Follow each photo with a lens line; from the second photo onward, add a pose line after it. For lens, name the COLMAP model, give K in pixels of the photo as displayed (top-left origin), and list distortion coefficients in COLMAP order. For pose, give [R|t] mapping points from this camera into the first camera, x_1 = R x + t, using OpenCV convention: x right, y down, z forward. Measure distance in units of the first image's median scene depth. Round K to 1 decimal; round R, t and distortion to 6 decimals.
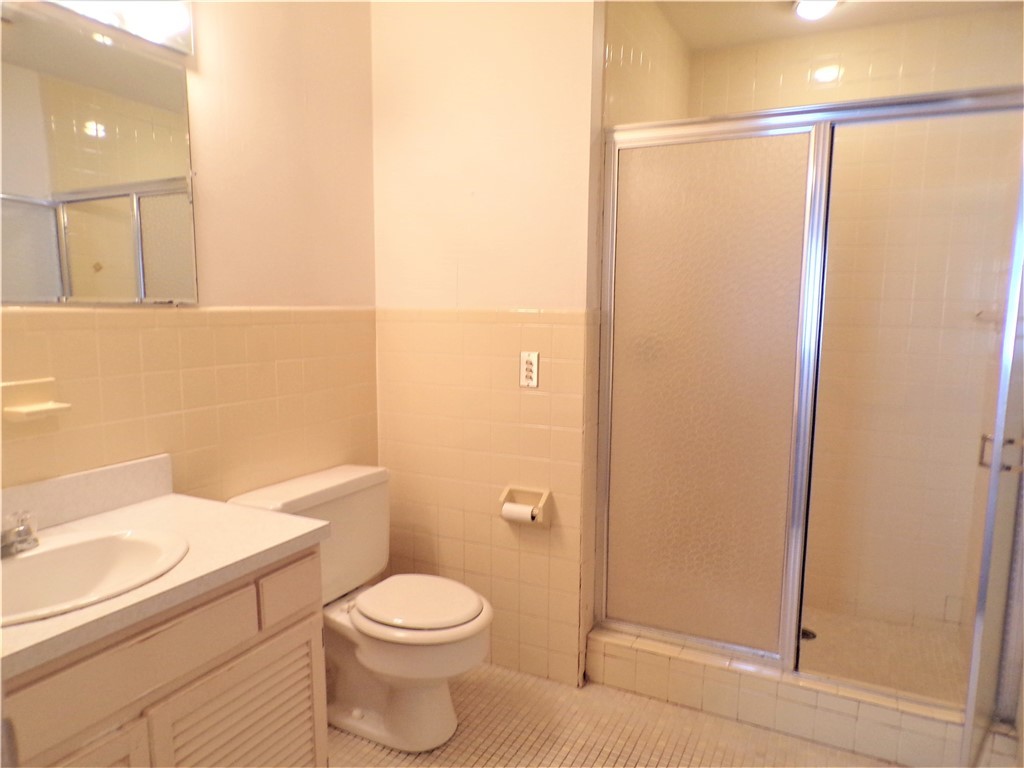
lens RADIAL K [[702.2, 0, 510.2], [0, 702.2, 386.4], [0, 0, 1]] dist [-0.025019, 0.032083]
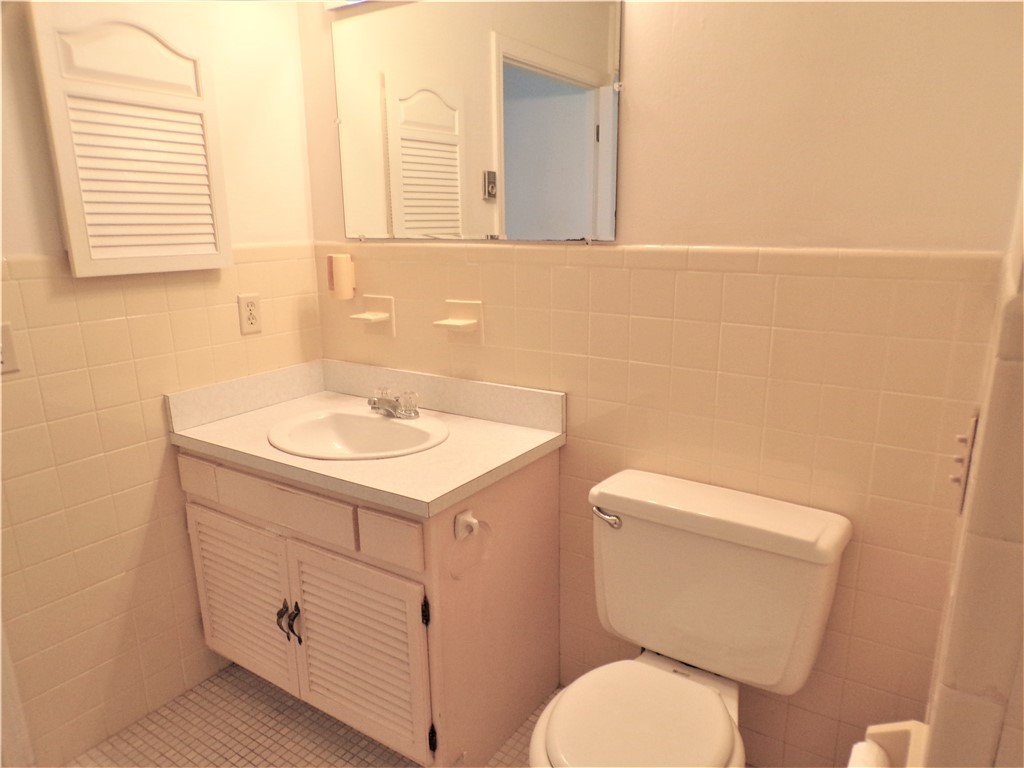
lens RADIAL K [[702.2, 0, 510.7], [0, 702.2, 388.9], [0, 0, 1]] dist [-0.025019, 0.032083]
pose [[-0.118859, 0.240190, -0.963422, 0.522634], [-0.100458, 0.962412, 0.252332, -0.168457], [0.987816, 0.126776, -0.090262, 1.106933]]
